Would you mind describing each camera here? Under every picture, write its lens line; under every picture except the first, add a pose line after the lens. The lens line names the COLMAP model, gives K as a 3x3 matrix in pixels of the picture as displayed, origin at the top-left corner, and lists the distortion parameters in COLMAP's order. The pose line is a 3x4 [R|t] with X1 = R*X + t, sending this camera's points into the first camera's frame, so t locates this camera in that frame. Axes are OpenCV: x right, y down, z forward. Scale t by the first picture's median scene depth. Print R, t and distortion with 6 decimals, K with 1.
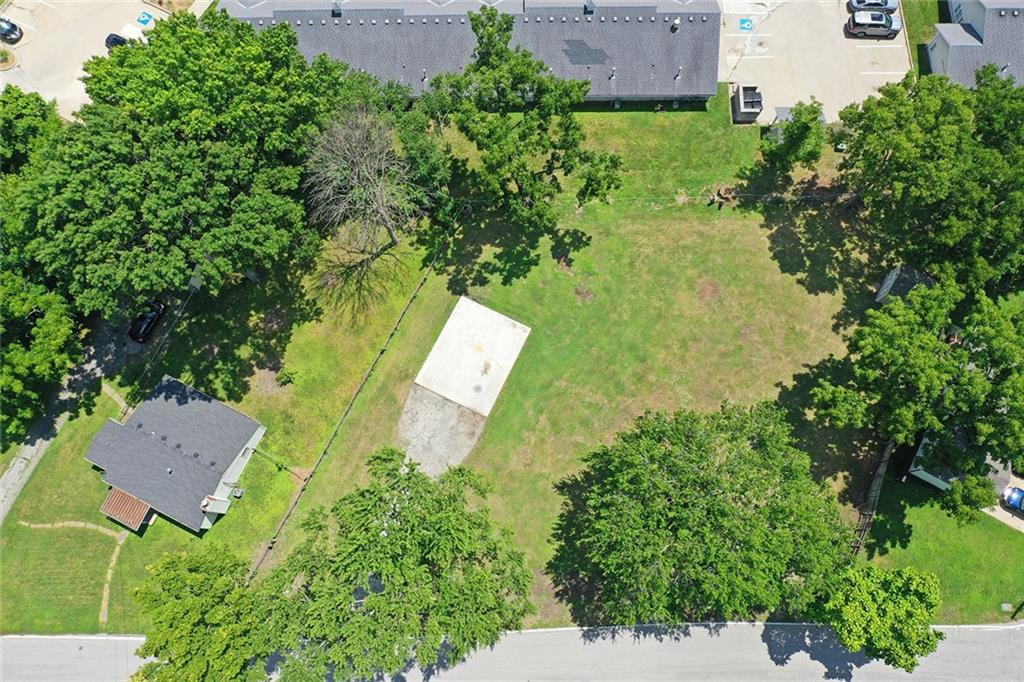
lens RADIAL K [[800.4, 0, 508.9], [0, 800.4, 337.4], [0, 0, 1]] dist [-0.007483, -0.005302]
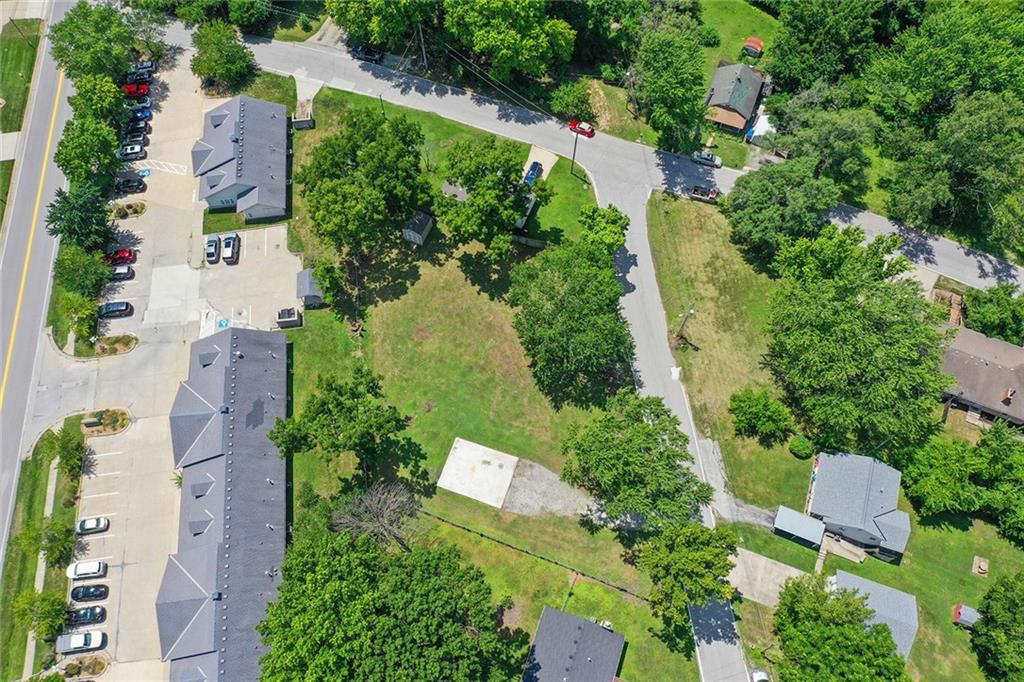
lens RADIAL K [[800.4, 0, 507.2], [0, 800.4, 344.5], [0, 0, 1]] dist [-0.007483, -0.005302]
pose [[-0.117504, -0.884877, 0.450761, -0.511161], [0.962888, 0.009541, 0.269734, -0.328798], [-0.242982, 0.465727, 0.850916, -0.382933]]
